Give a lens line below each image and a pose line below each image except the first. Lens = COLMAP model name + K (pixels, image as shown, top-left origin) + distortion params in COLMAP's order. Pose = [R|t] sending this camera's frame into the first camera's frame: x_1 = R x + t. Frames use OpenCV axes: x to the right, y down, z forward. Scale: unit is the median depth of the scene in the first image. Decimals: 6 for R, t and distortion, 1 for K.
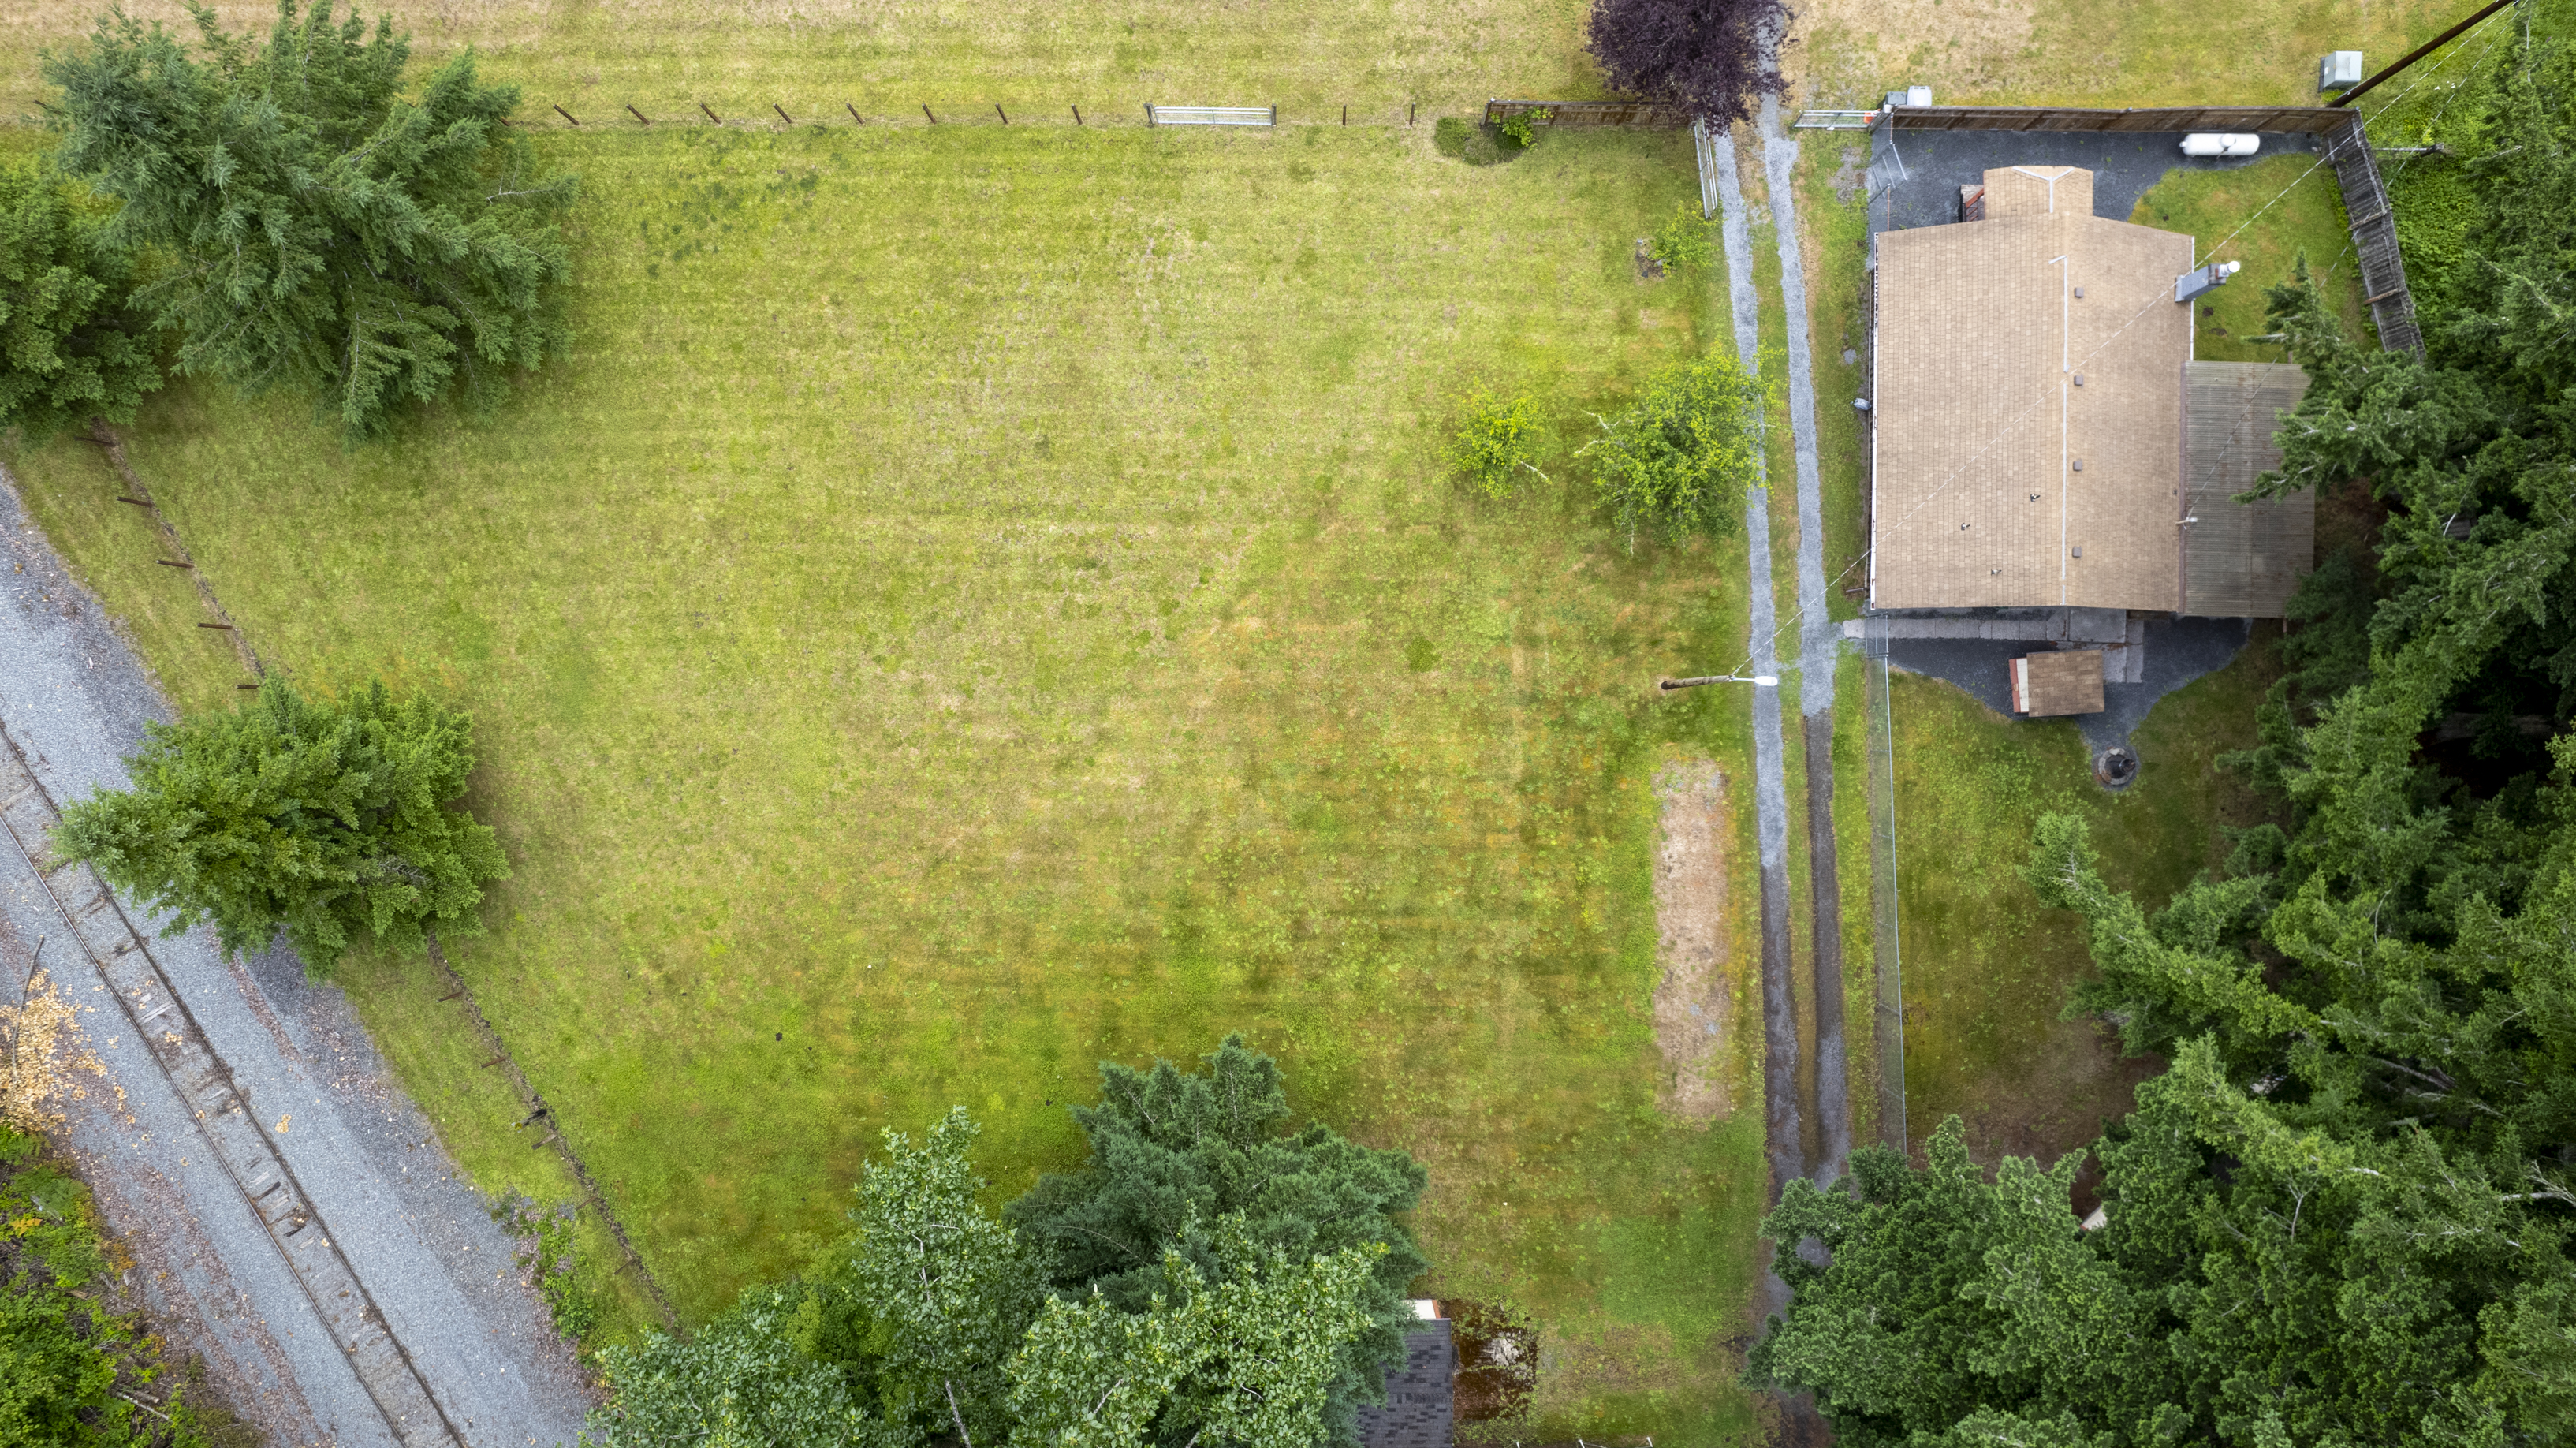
lens RADIAL K [[1651.3, 0, 1288.0], [0, 1651.3, 724.0], [0, 0, 1]] dist [-0.069781, 0.064736]
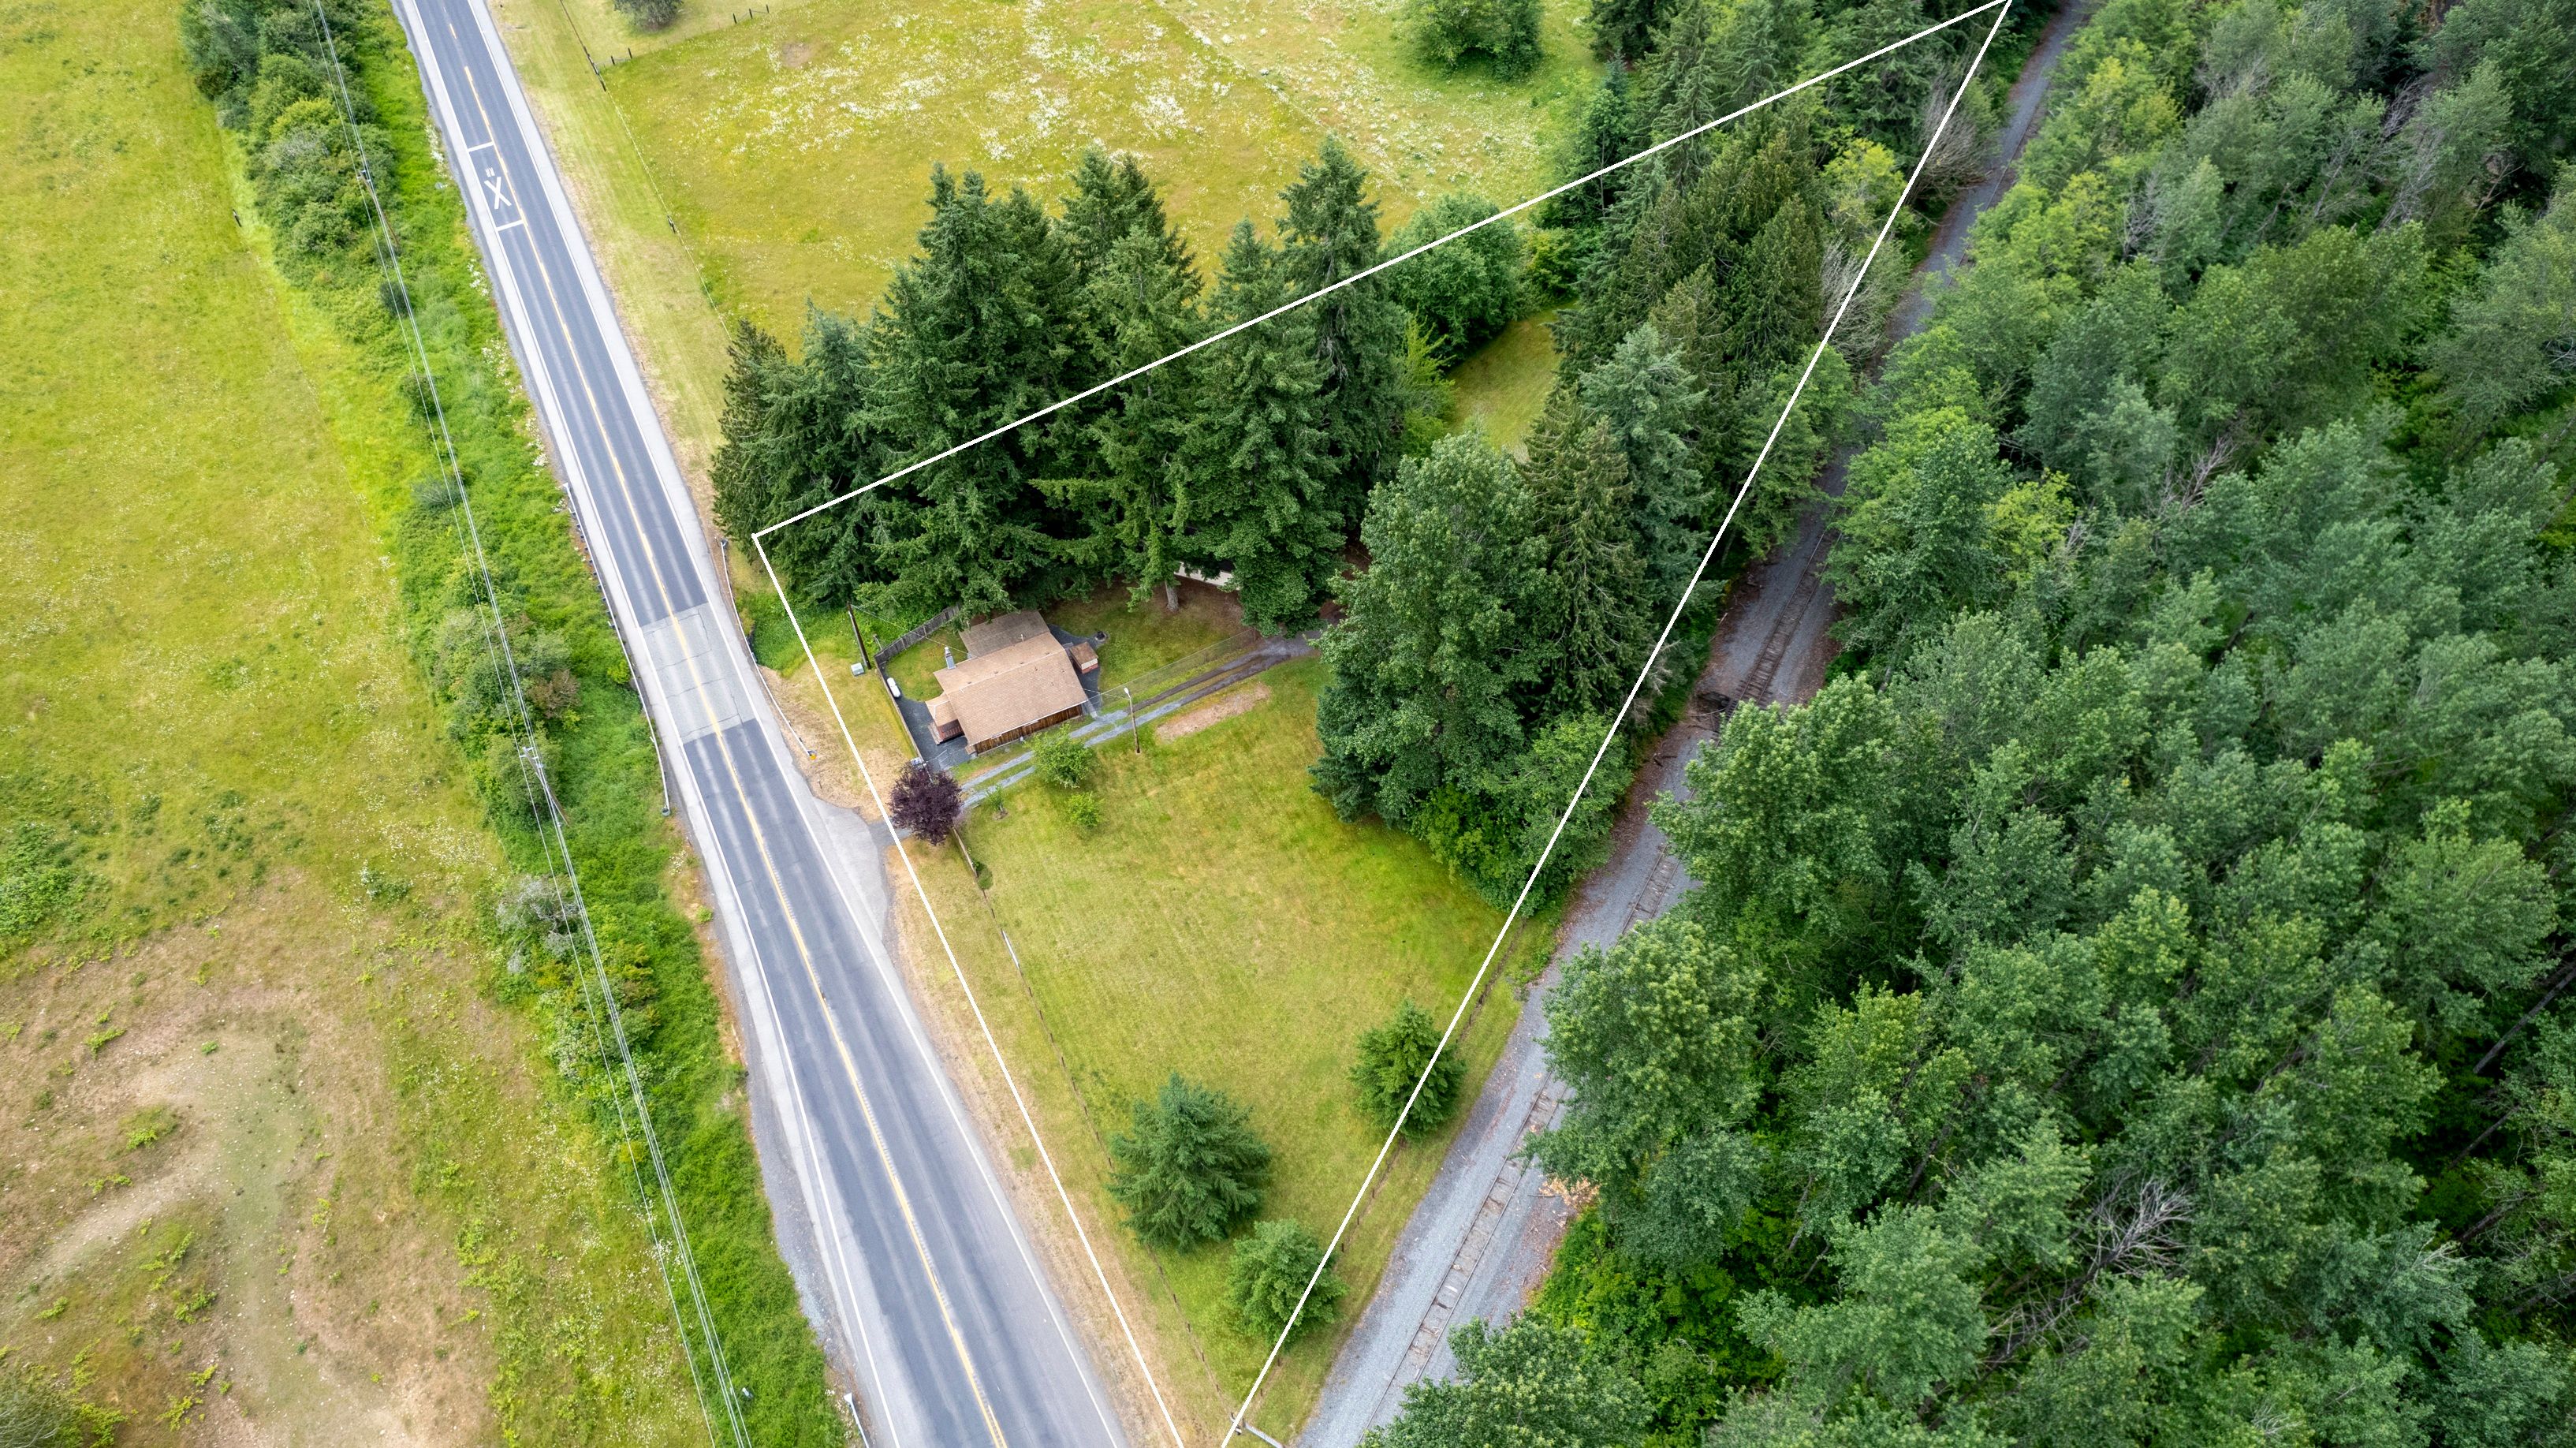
lens RADIAL K [[1651.3, 0, 1288.0], [0, 1651.3, 724.0], [0, 0, 1]] dist [-0.069781, 0.064736]
pose [[-0.463991, -0.675549, 0.573015, -1.503434], [0.885577, -0.369497, 0.281471, -0.583079], [0.021579, 0.638049, 0.769694, -1.235910]]
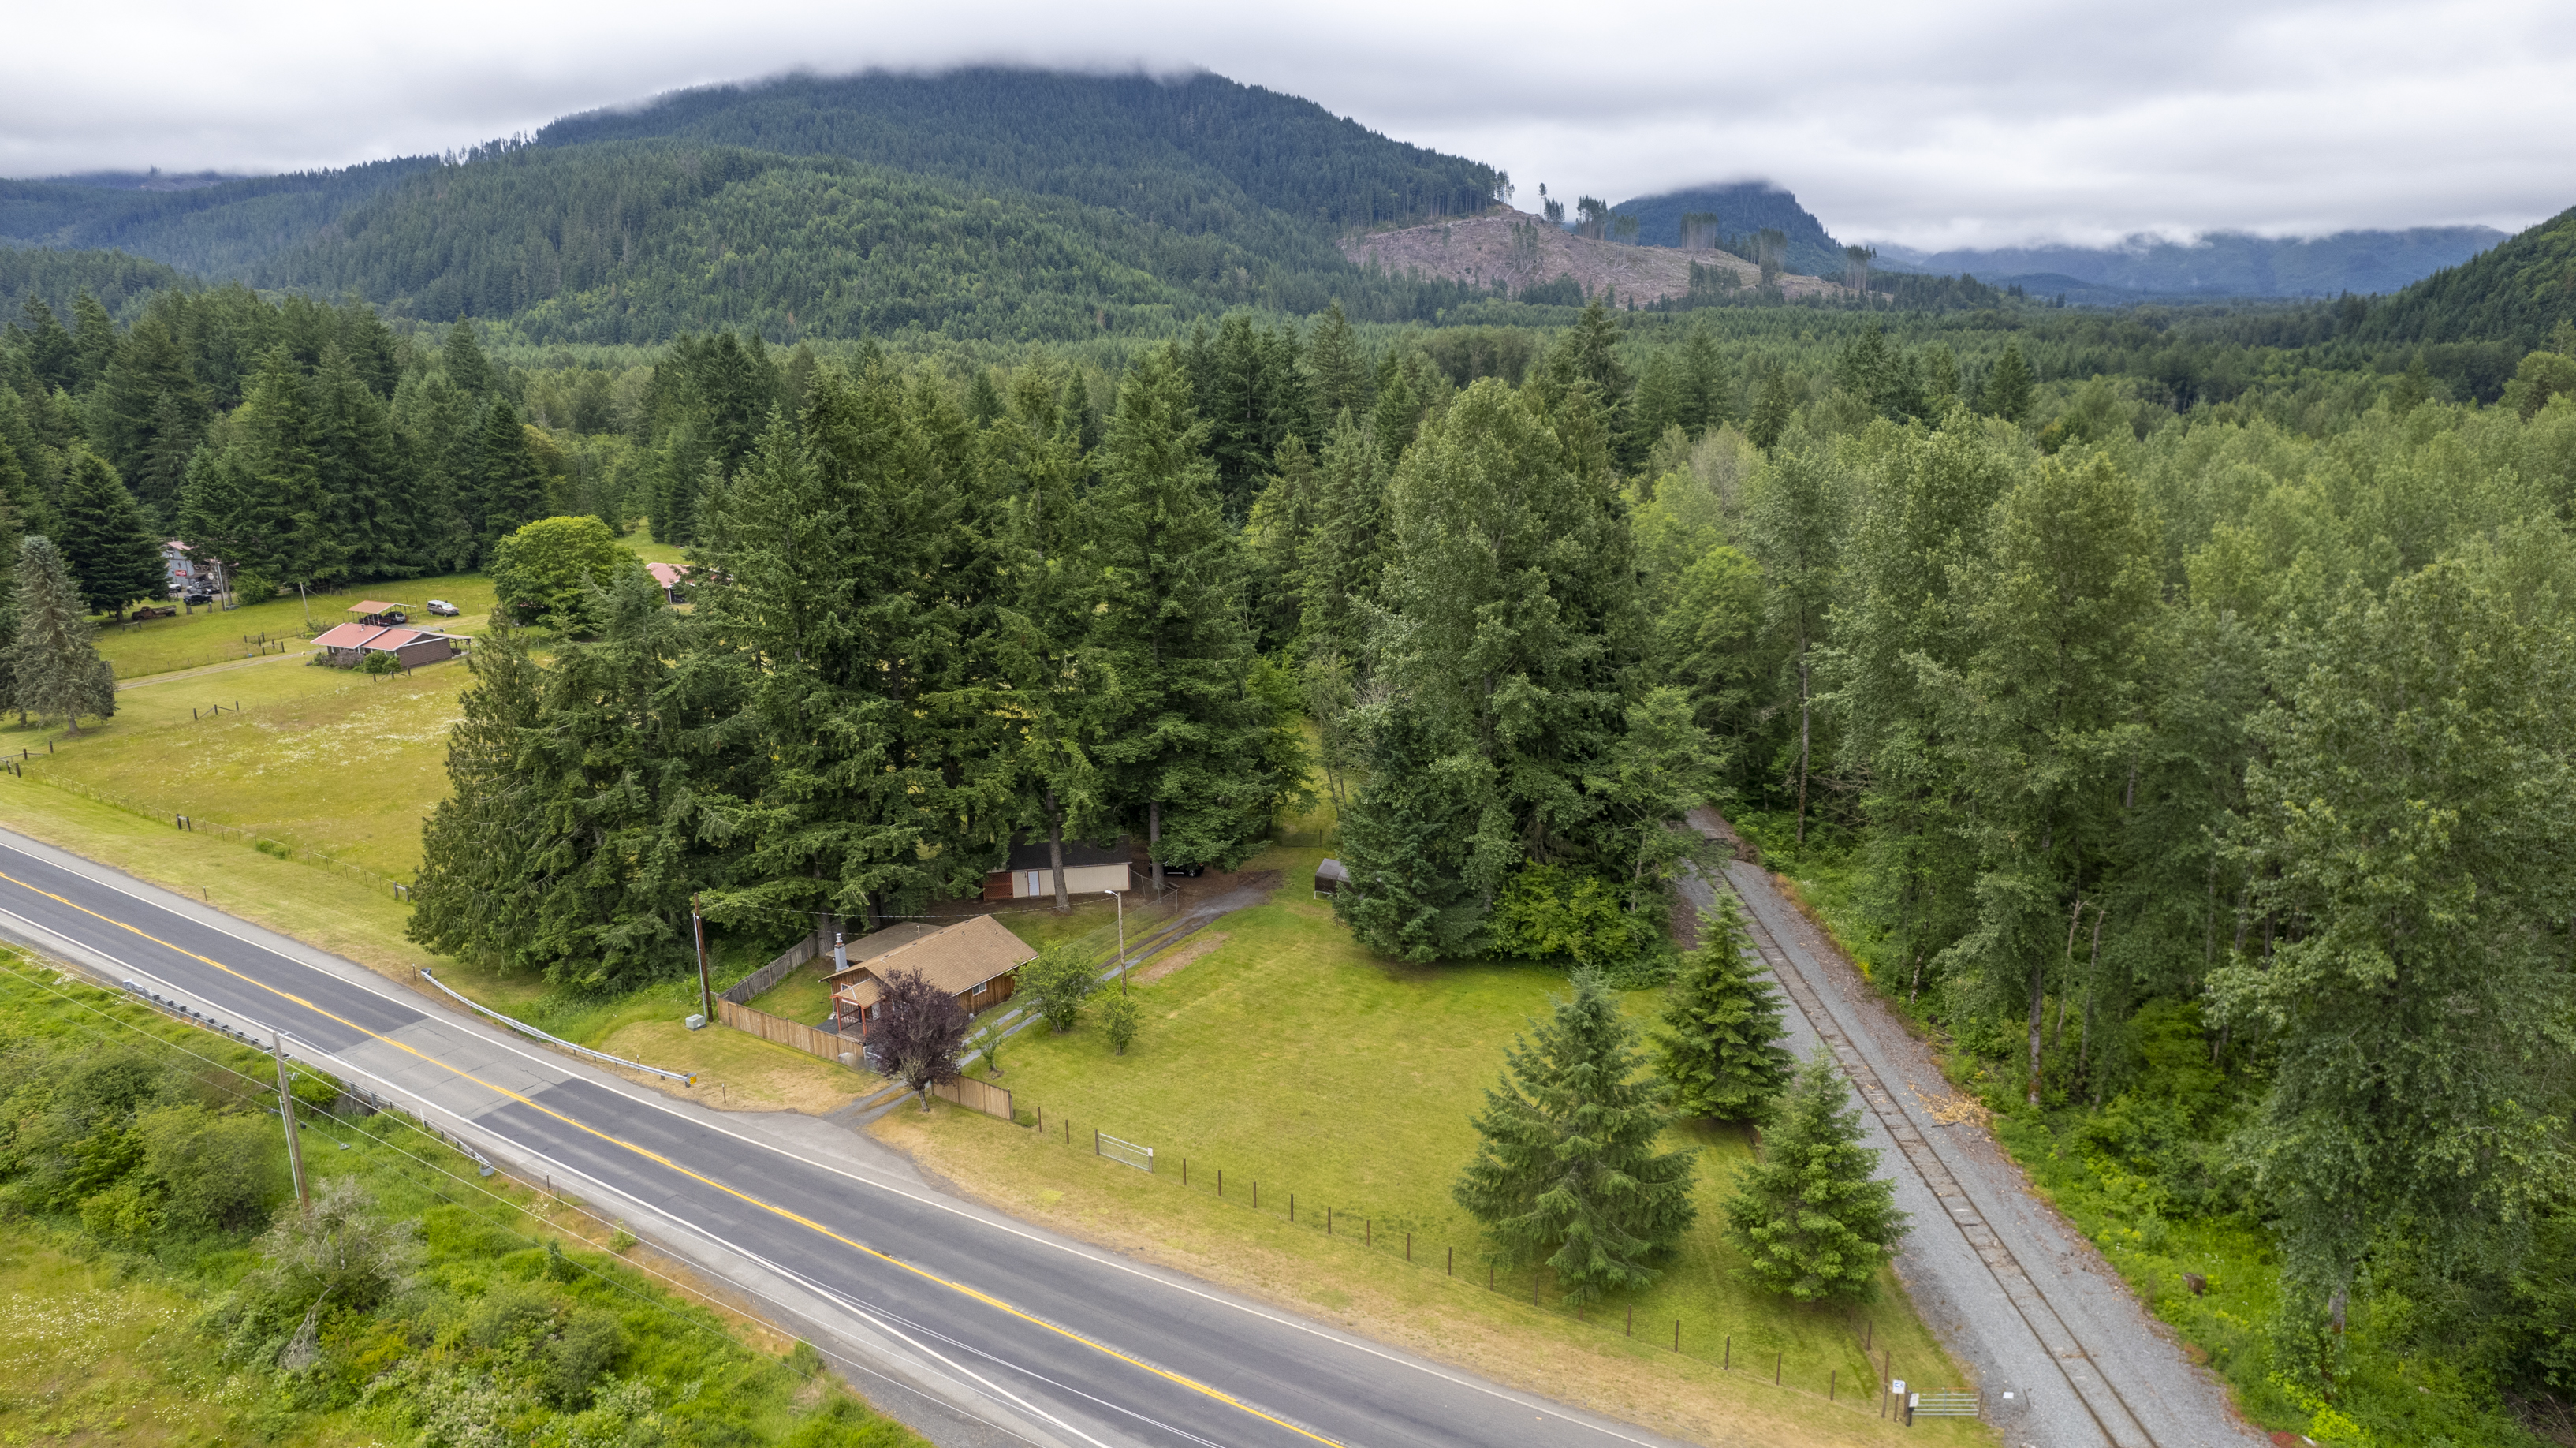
lens RADIAL K [[1651.3, 0, 1288.0], [0, 1651.3, 724.0], [0, 0, 1]] dist [-0.069781, 0.064736]
pose [[-0.834576, -0.116943, 0.538337, -1.100761], [0.550240, -0.224478, 0.804267, -1.611077], [0.026791, 0.967437, 0.251691, 0.113687]]
